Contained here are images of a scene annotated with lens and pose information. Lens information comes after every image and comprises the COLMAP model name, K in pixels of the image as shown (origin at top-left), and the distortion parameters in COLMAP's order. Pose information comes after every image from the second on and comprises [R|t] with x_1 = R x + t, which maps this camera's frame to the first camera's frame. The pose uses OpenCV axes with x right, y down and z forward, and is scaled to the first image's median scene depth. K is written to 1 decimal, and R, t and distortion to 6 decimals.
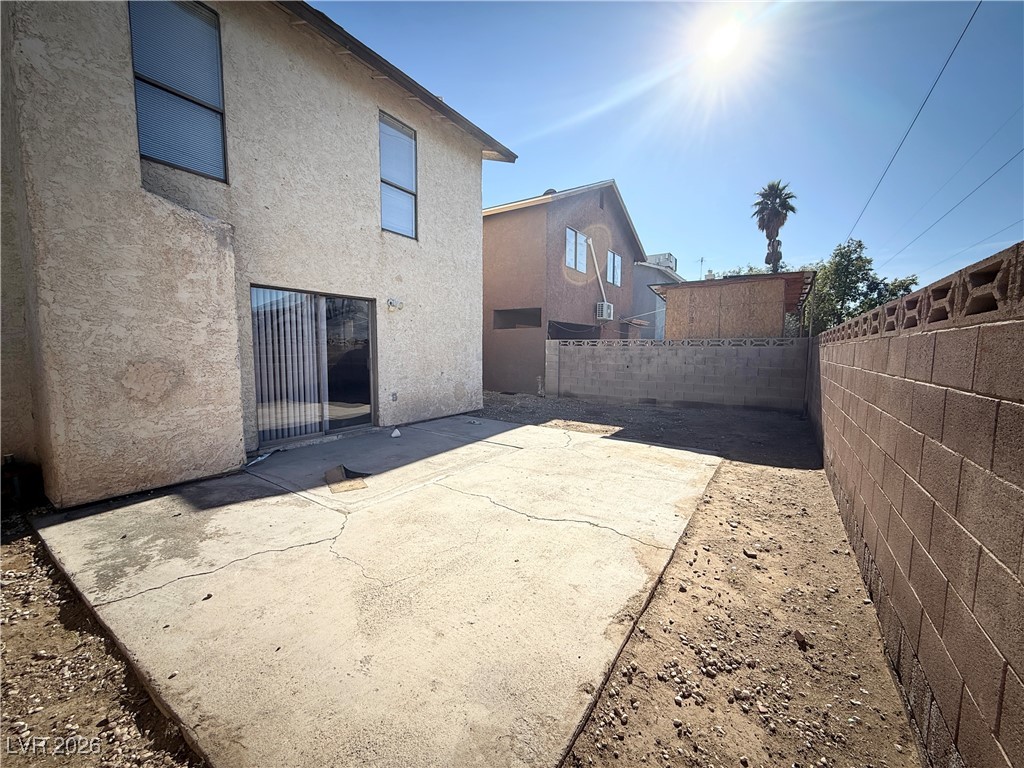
lens RADIAL K [[407.8, 0, 511.5], [0, 407.8, 384.3], [0, 0, 1]] dist [-0.000516, 0.000703]
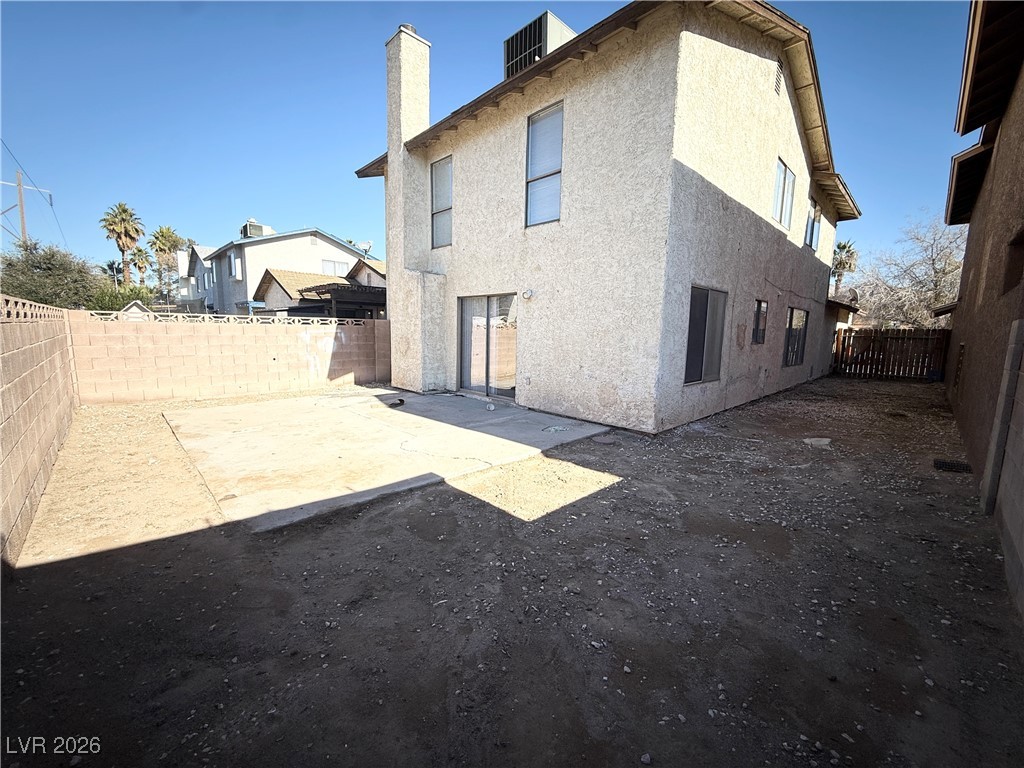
lens RADIAL K [[407.8, 0, 511.8], [0, 407.8, 384.0], [0, 0, 1]] dist [-0.000516, 0.000703]
pose [[-0.213222, 0.120909, -0.969493, 0.750843], [-0.104902, 0.983743, 0.145758, -0.110933], [0.971356, 0.132780, -0.197072, 1.142653]]
